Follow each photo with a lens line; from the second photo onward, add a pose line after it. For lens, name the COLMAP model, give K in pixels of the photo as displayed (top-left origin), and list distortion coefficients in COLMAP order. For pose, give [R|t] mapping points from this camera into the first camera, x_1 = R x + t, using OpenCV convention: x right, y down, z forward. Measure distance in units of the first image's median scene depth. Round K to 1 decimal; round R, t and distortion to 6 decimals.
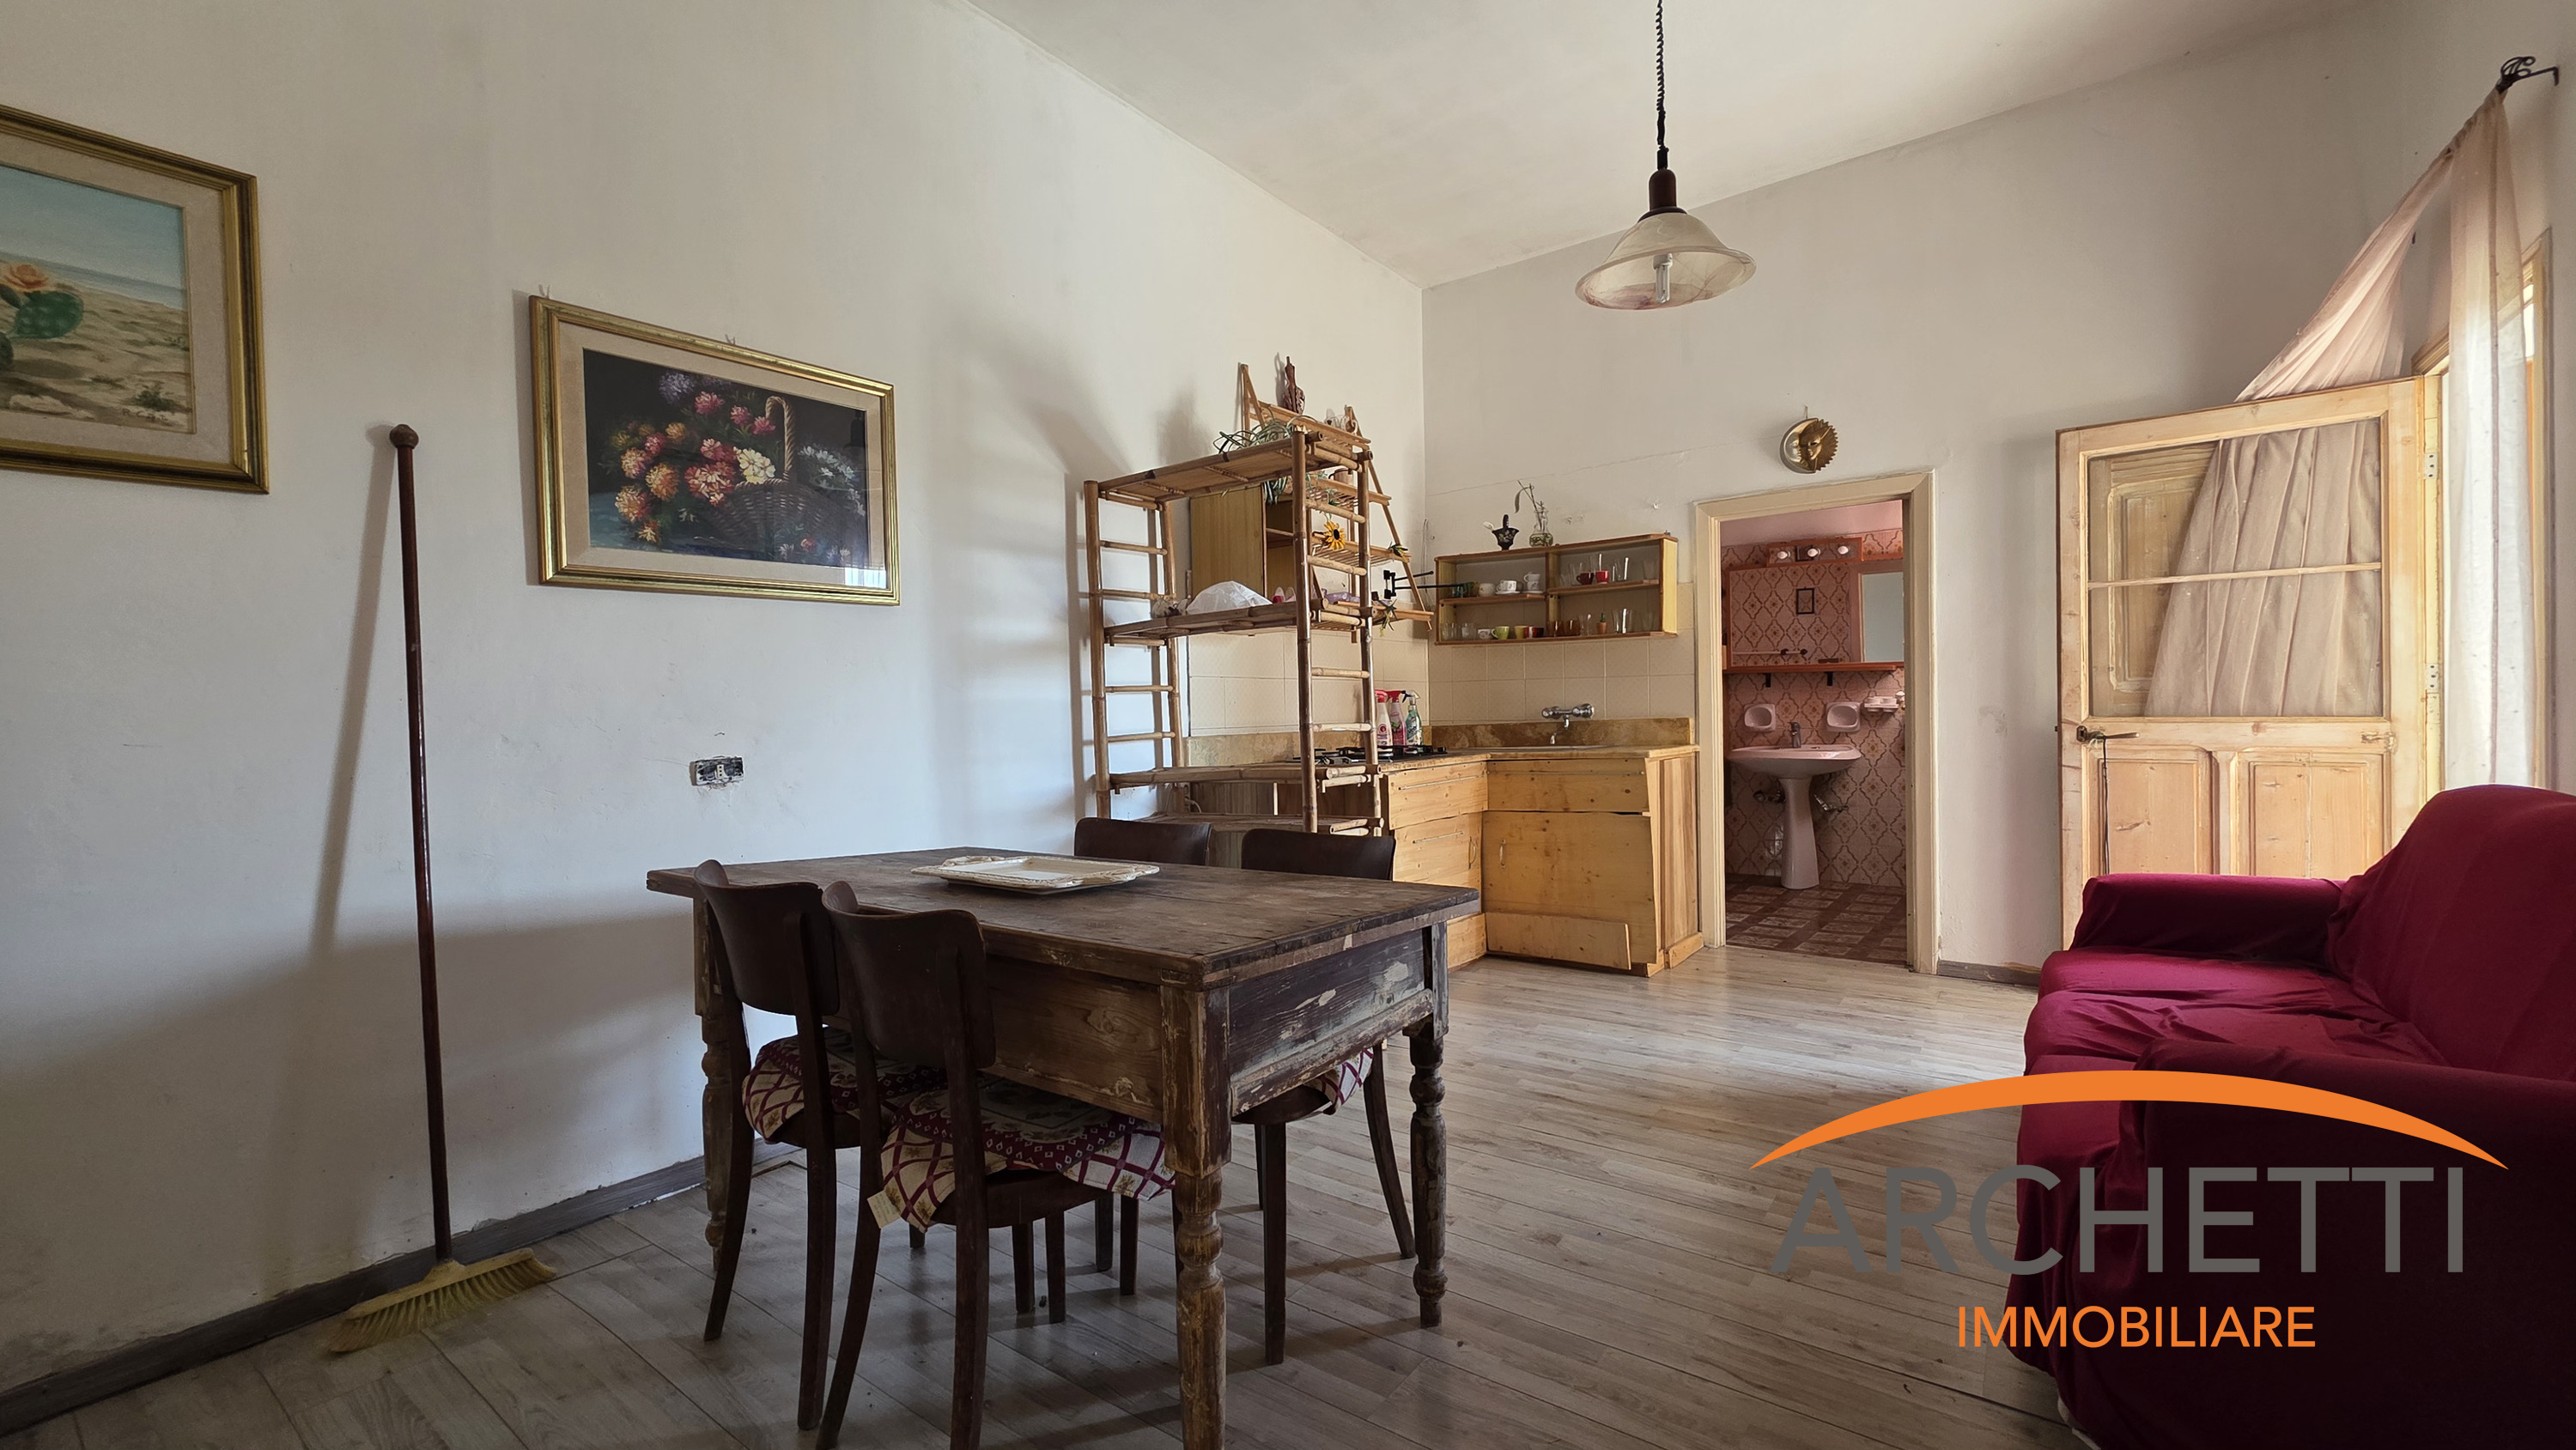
lens RADIAL K [[1029.7, 0, 1269.4], [0, 1029.7, 724.5], [0, 0, 1]] dist [-0.003821, 0.002233]
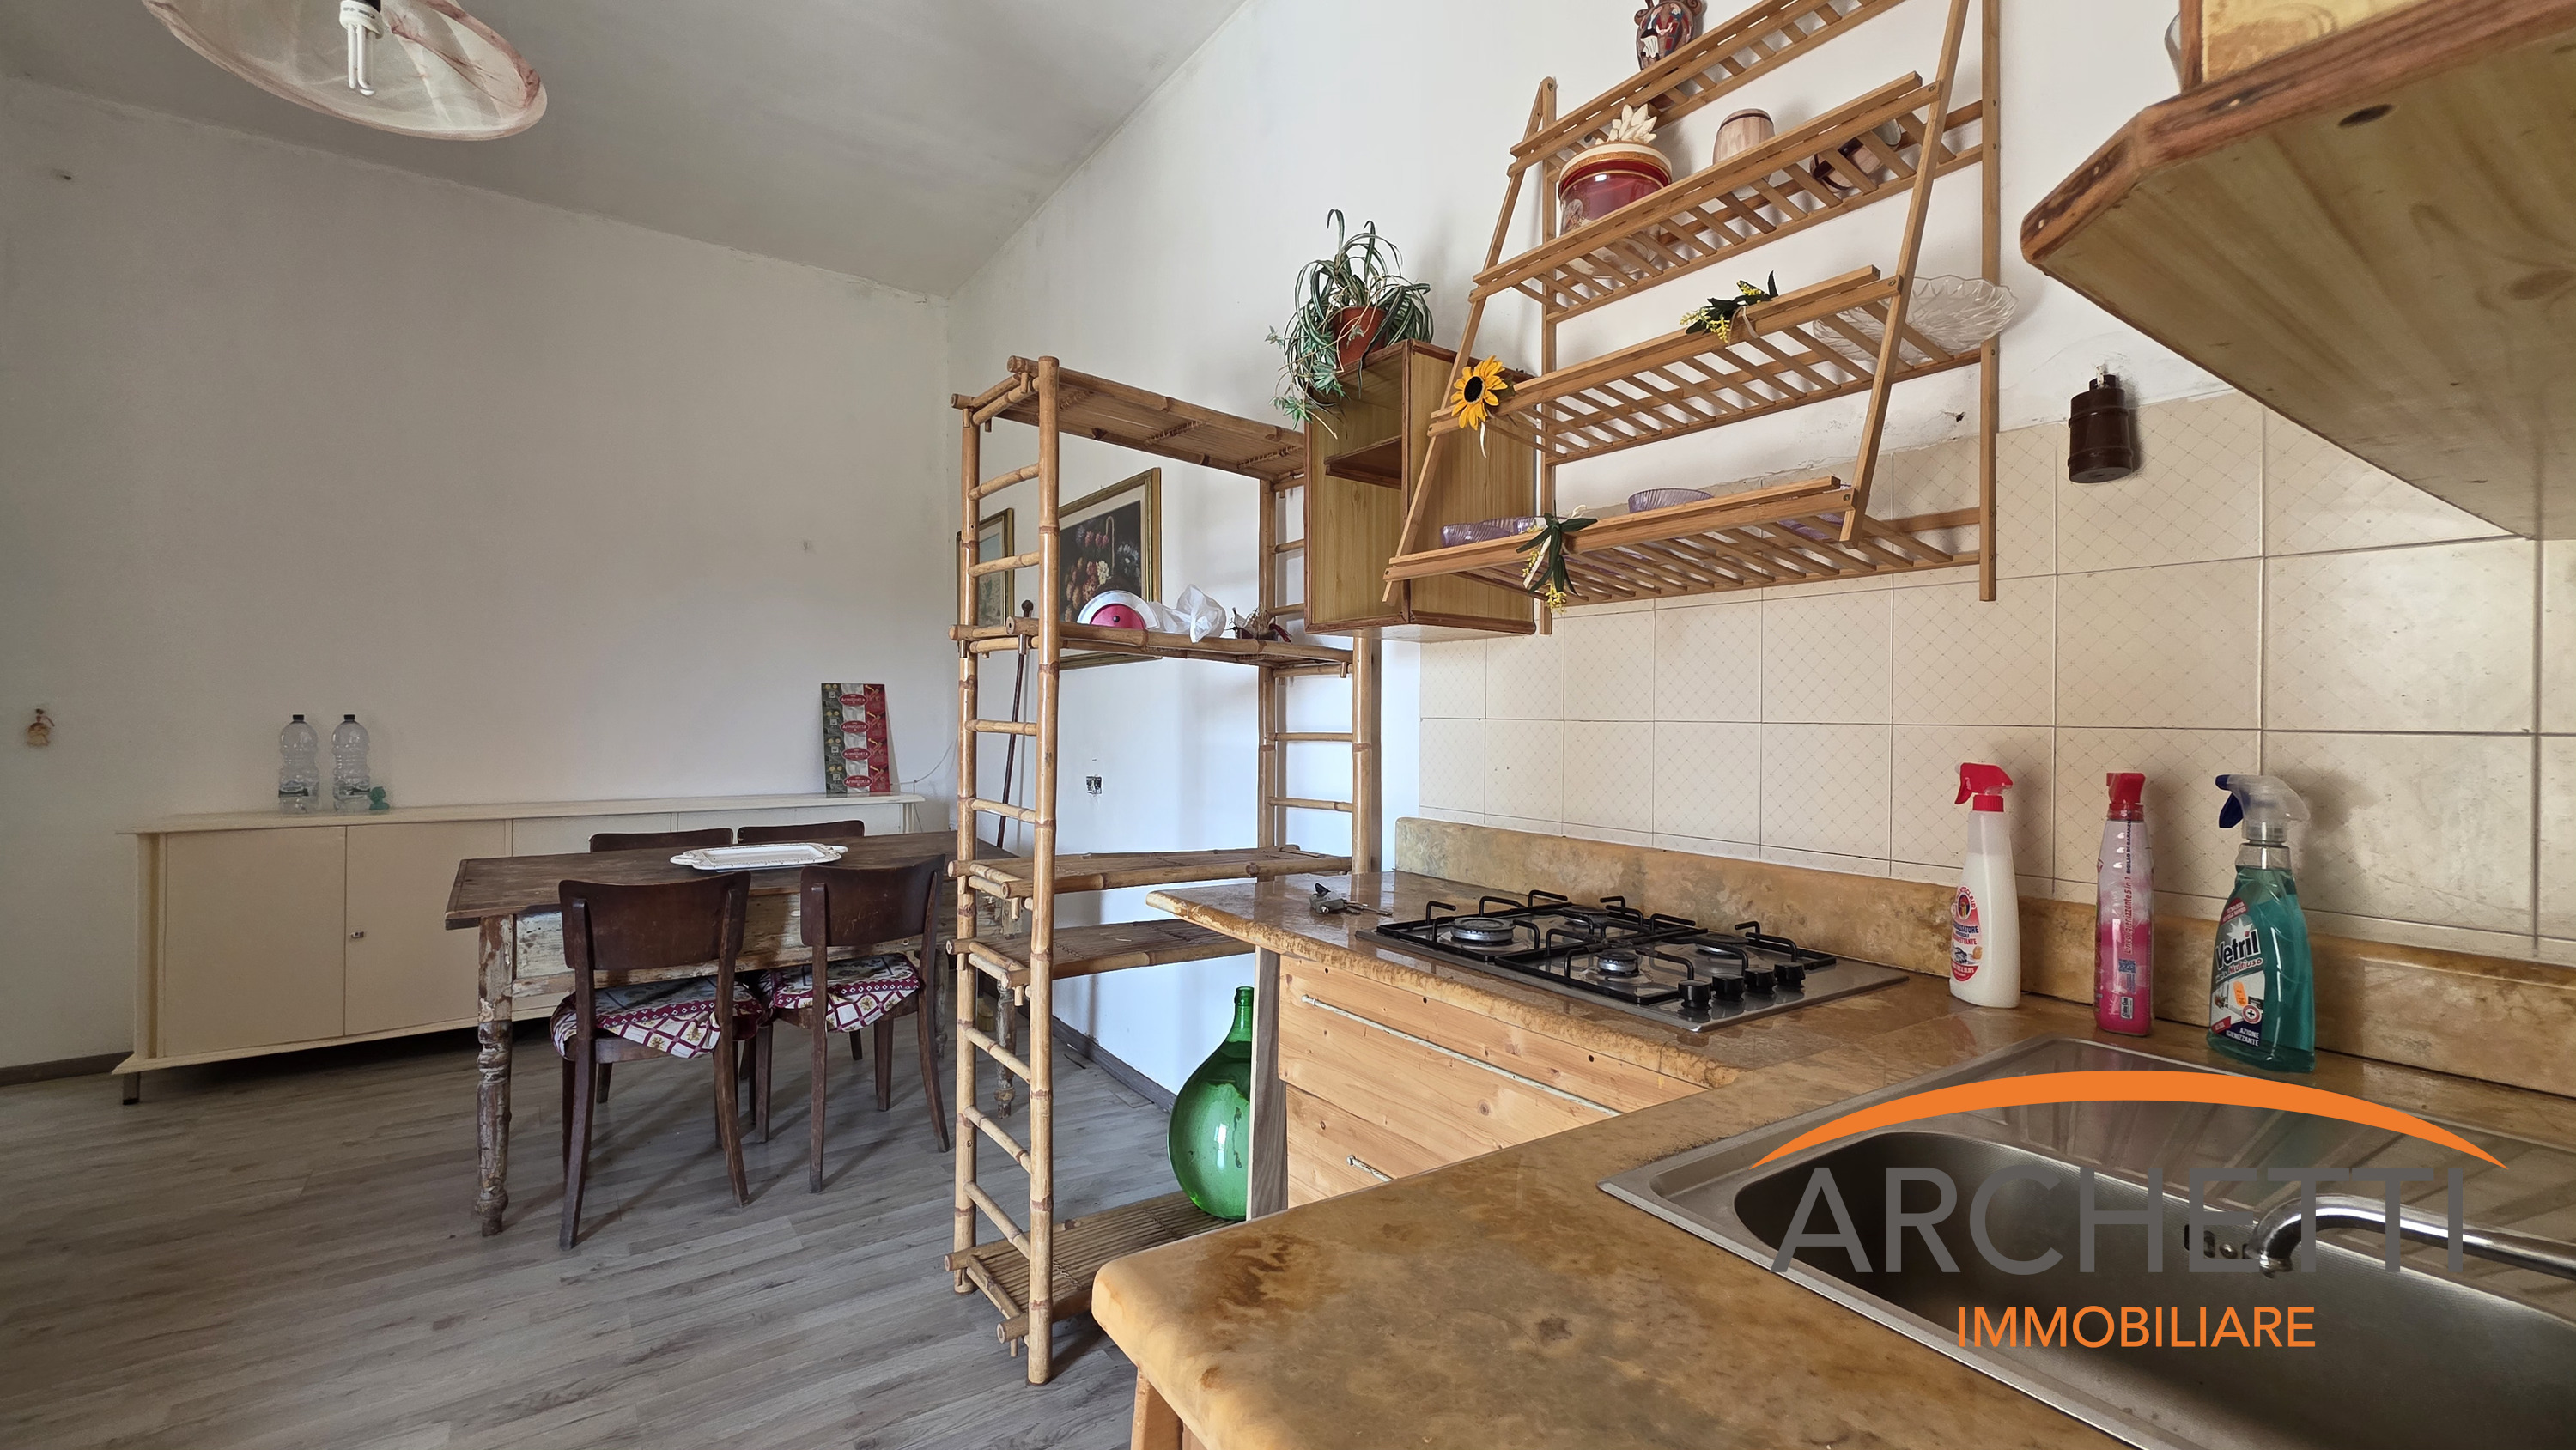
lens RADIAL K [[1029.7, 0, 1275.8], [0, 1029.7, 717.7], [0, 0, 1]] dist [-0.003821, 0.002233]
pose [[-0.292751, 0.022130, -0.955933, 0.587017], [-0.014575, 0.999513, 0.027602, -0.070535], [0.956078, 0.022013, -0.292286, 1.234647]]
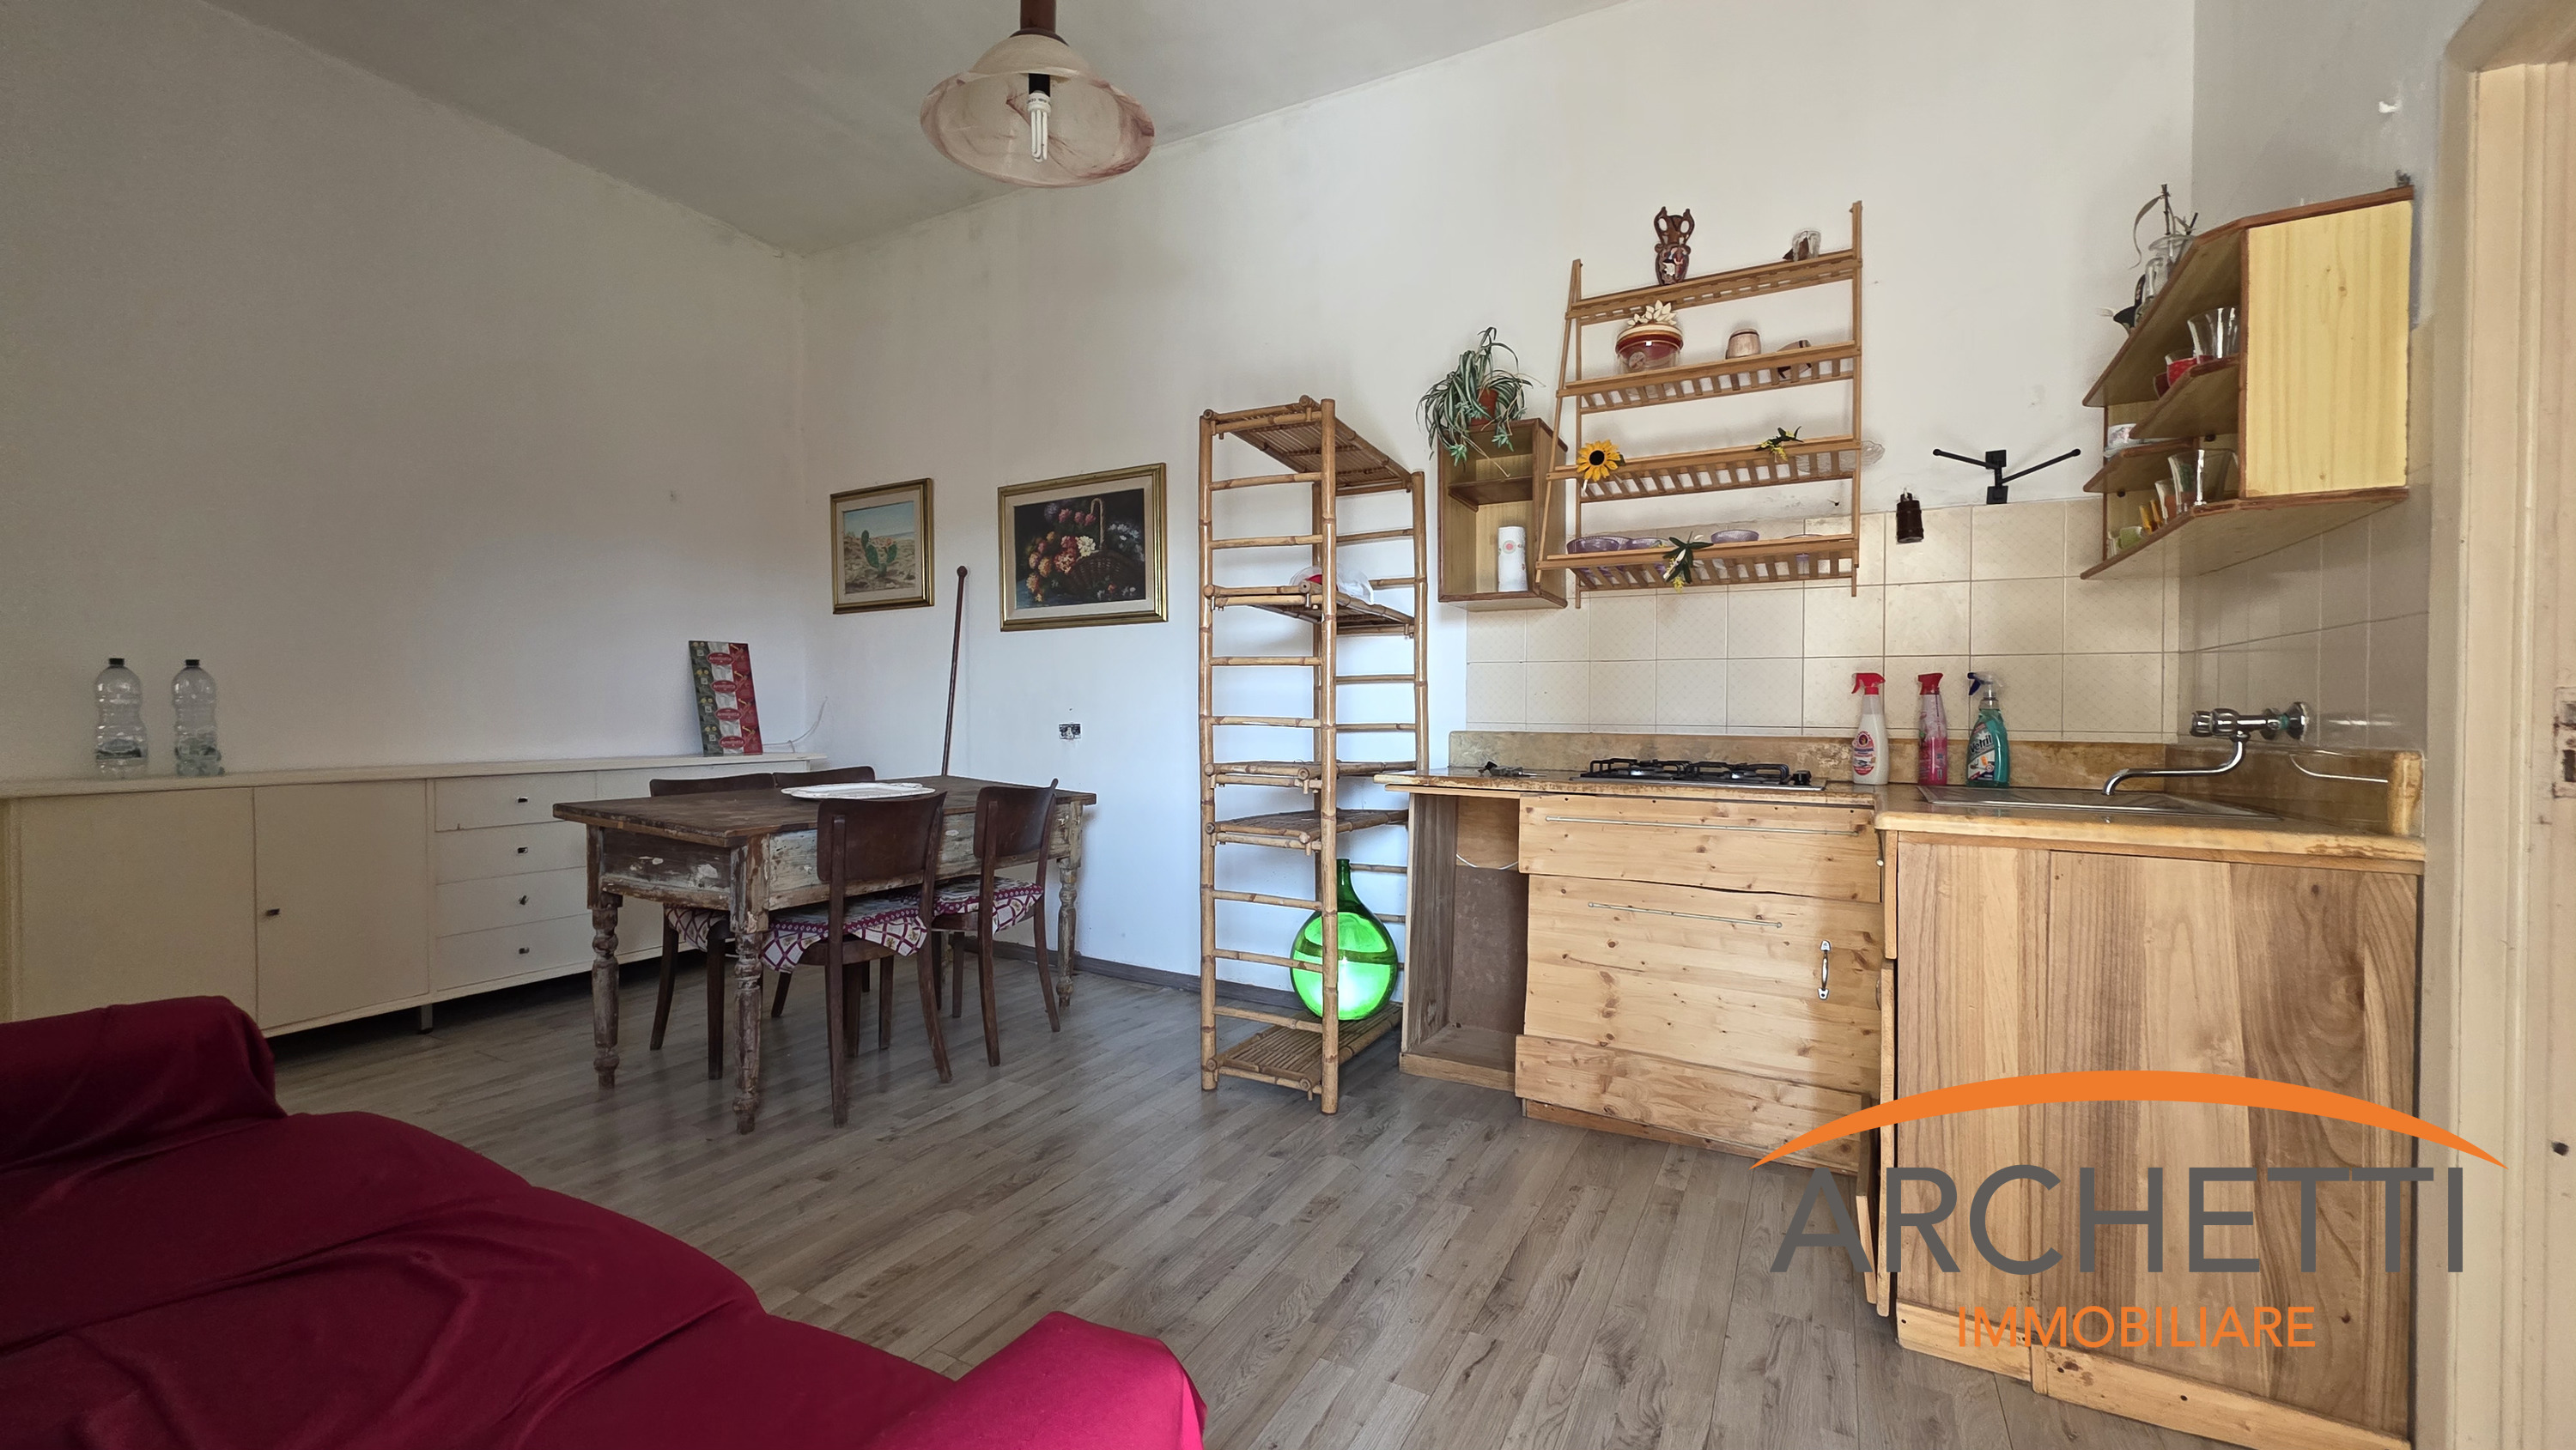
lens RADIAL K [[1029.7, 0, 1275.8], [0, 1029.7, 717.4], [0, 0, 1]] dist [-0.003821, 0.002233]
pose [[0.149564, 0.033270, -0.988192, 0.873715], [-0.020721, 0.999320, 0.030509, -0.026659], [0.988535, 0.015913, 0.150151, 0.794398]]
